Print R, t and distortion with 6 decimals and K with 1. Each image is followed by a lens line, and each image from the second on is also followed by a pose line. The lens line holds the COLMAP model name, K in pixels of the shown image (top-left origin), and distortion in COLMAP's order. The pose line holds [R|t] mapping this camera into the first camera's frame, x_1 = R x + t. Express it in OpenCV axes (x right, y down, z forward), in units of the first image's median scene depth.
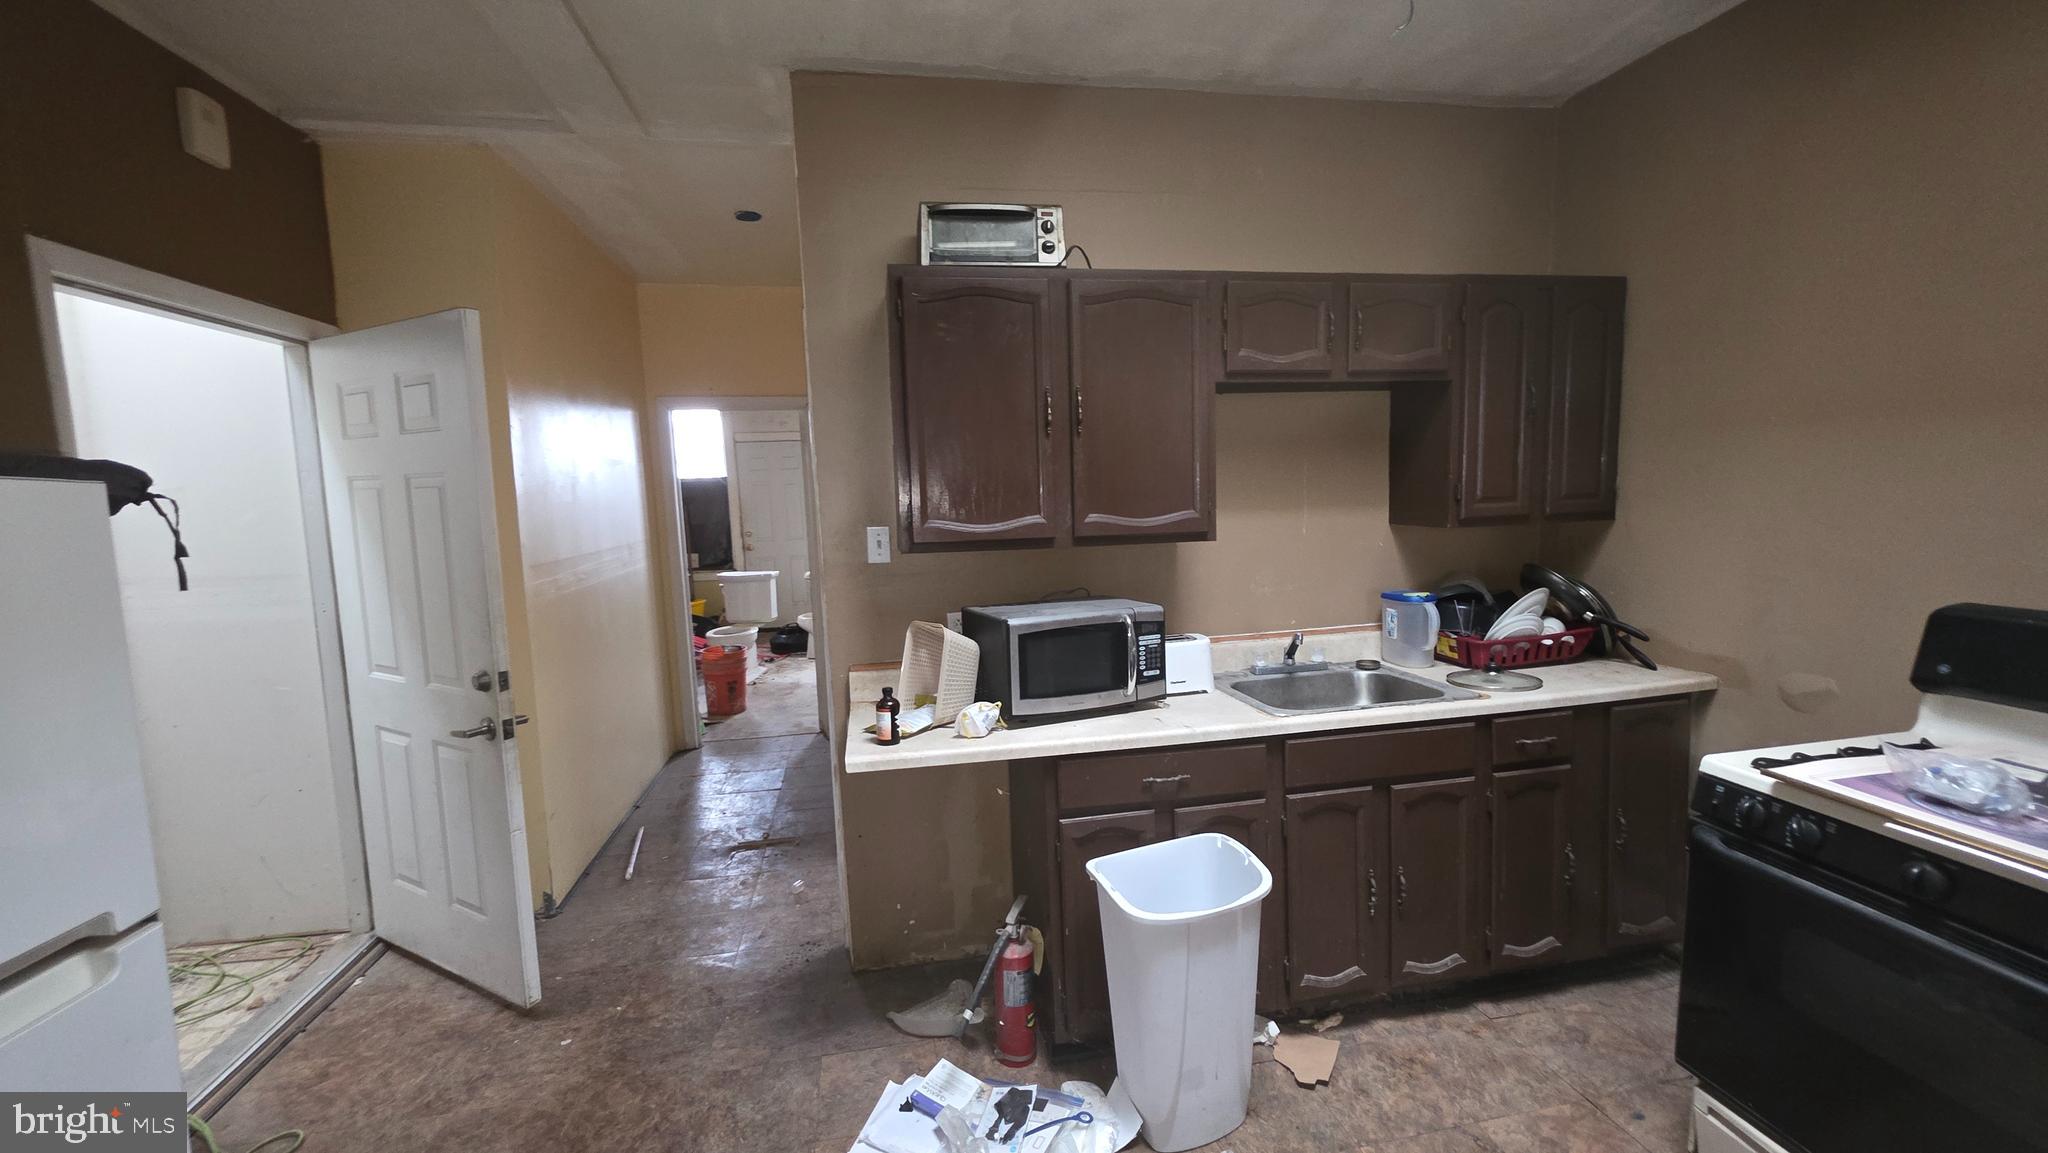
lens RADIAL K [[815.5, 0, 1011.0], [0, 815.5, 570.4], [0, 0, 1]] dist [0.001842, 0.000362]
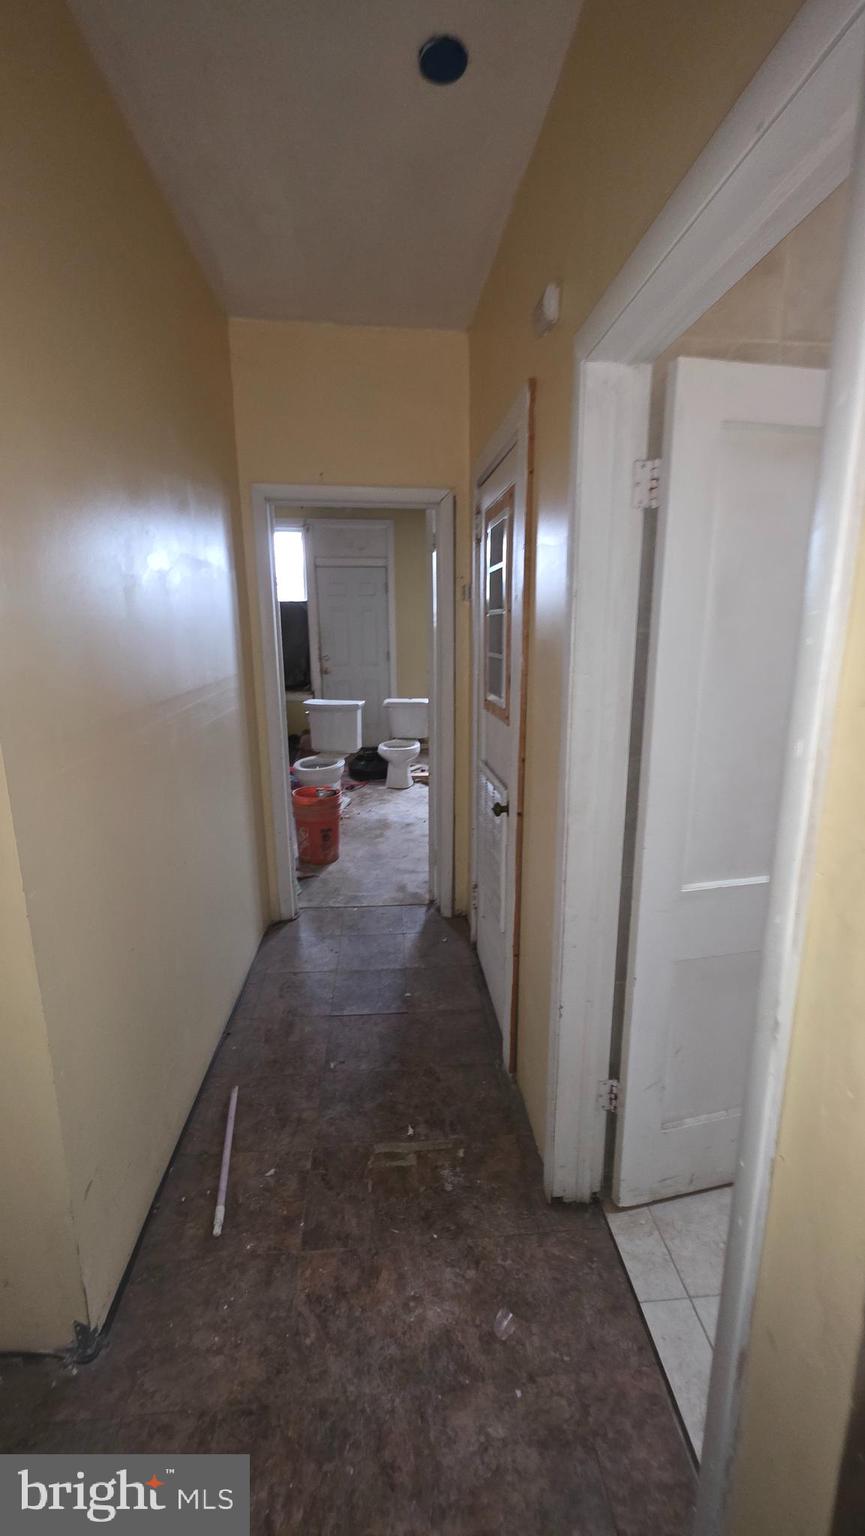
lens RADIAL K [[611.7, 0, 431.9], [0, 611.7, 760.7], [0, 0, 1]] dist [0.001842, 0.000362]
pose [[0.993995, 0.056939, -0.093441, -0.154684], [-0.044959, 0.991056, 0.125645, -0.026970], [0.099759, -0.120690, 0.987665, 0.326718]]
